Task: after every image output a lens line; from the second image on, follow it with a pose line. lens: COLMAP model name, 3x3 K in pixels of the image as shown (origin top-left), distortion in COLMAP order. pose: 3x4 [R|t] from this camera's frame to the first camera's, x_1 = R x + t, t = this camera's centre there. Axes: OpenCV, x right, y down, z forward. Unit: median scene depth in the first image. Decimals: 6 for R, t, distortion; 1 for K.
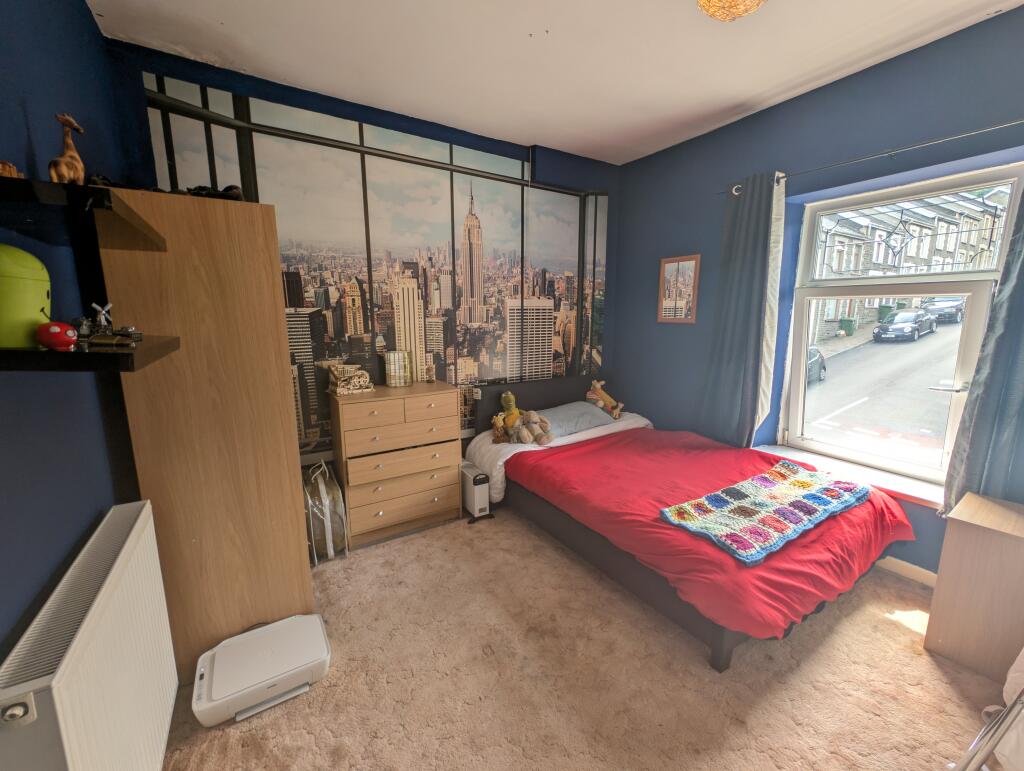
lens RADIAL K [[407.9, 0, 507.0], [0, 407.9, 385.5], [0, 0, 1]] dist [-0.000429, -0.008783]
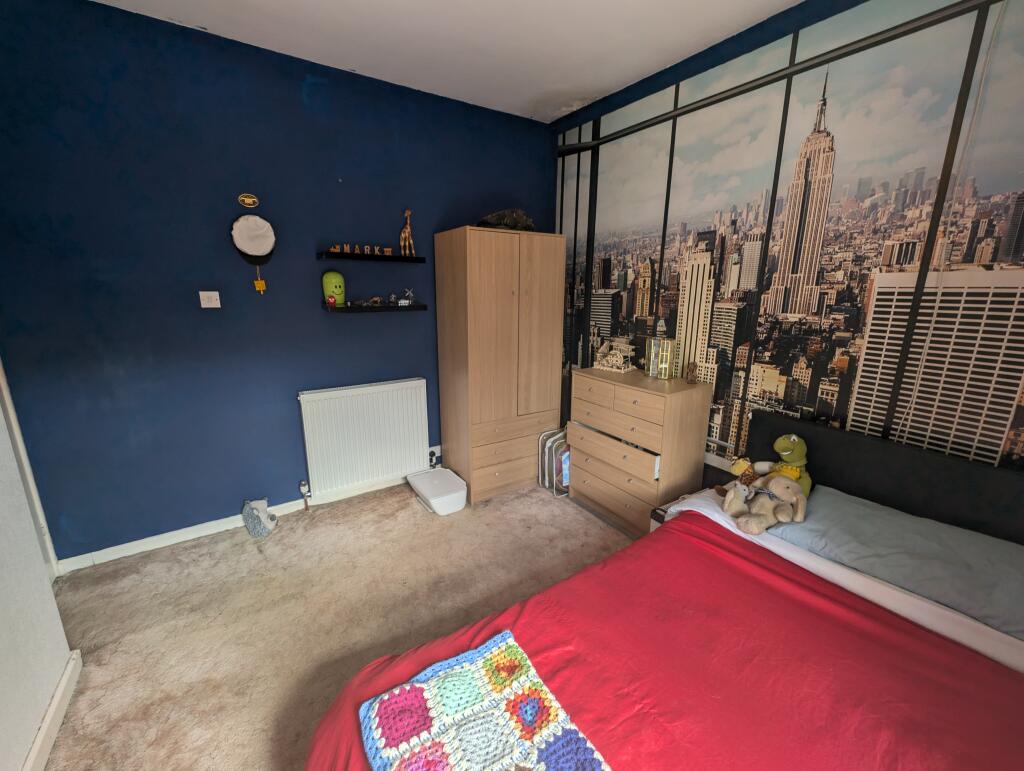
lens RADIAL K [[407.9, 0, 507.0], [0, 407.9, 385.5], [0, 0, 1]] dist [-0.000429, -0.008783]
pose [[0.023046, 0.238235, -0.970934, 0.585713], [-0.172660, 0.957547, 0.230852, -0.126534], [0.984712, 0.162321, 0.063201, 0.595793]]
